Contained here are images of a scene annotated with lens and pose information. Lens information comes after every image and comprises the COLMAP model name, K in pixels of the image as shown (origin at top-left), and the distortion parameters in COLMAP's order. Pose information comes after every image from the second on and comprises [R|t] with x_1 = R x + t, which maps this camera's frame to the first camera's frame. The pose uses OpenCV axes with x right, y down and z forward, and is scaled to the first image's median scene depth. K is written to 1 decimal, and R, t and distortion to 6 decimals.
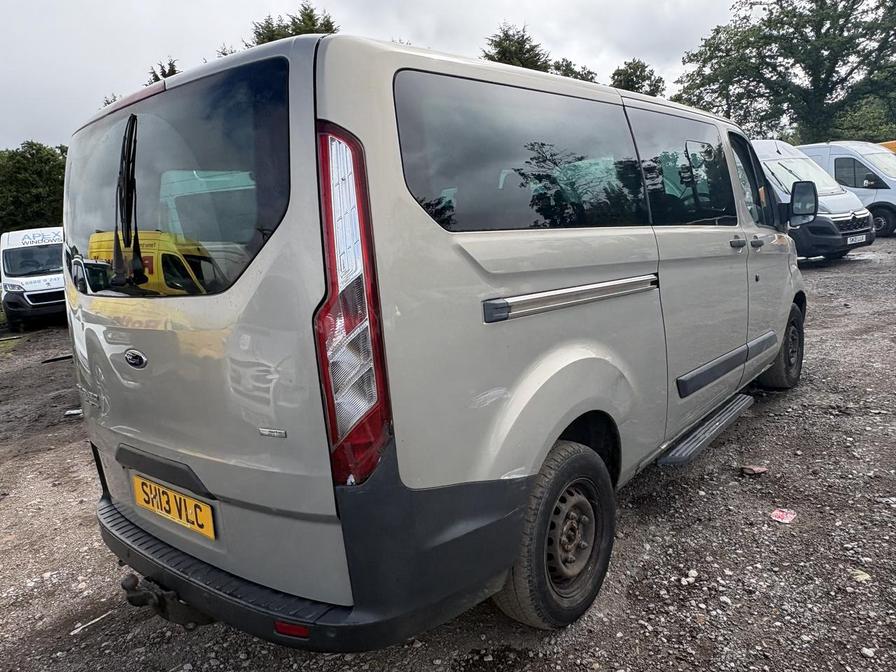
lens RADIAL K [[644.7, 0, 448.0], [0, 644.7, 336.0], [0, 0, 1]] dist [0.003971, 0.001203]
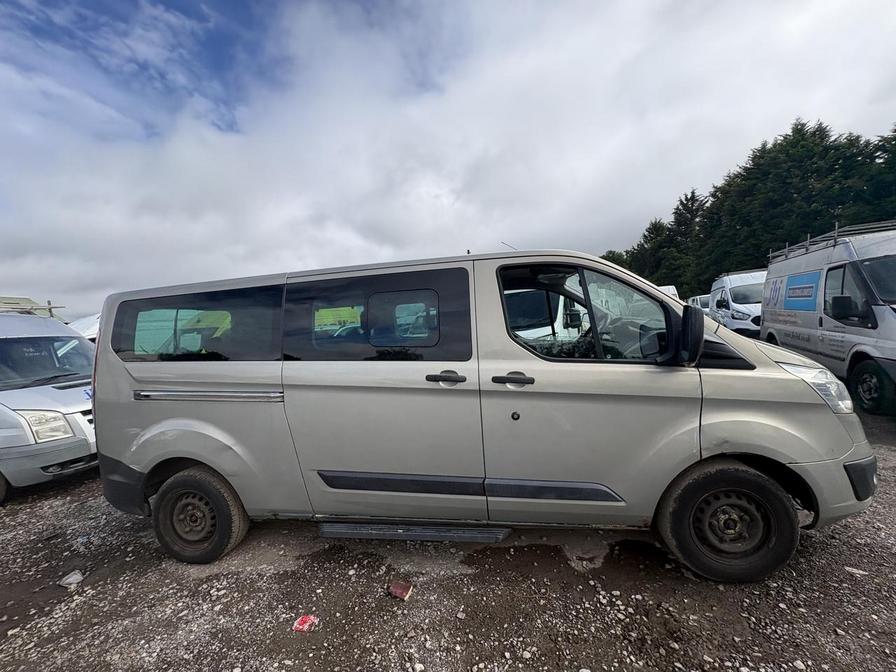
lens RADIAL K [[358.3, 0, 448.8], [0, 358.3, 333.6], [0, 0, 1]] dist [0.000422, -0.000125]
pose [[0.506037, 0.074734, -0.859268, 0.145408], [-0.113772, 0.993318, 0.019391, -0.034745], [0.854975, 0.087948, 0.511158, 0.105447]]
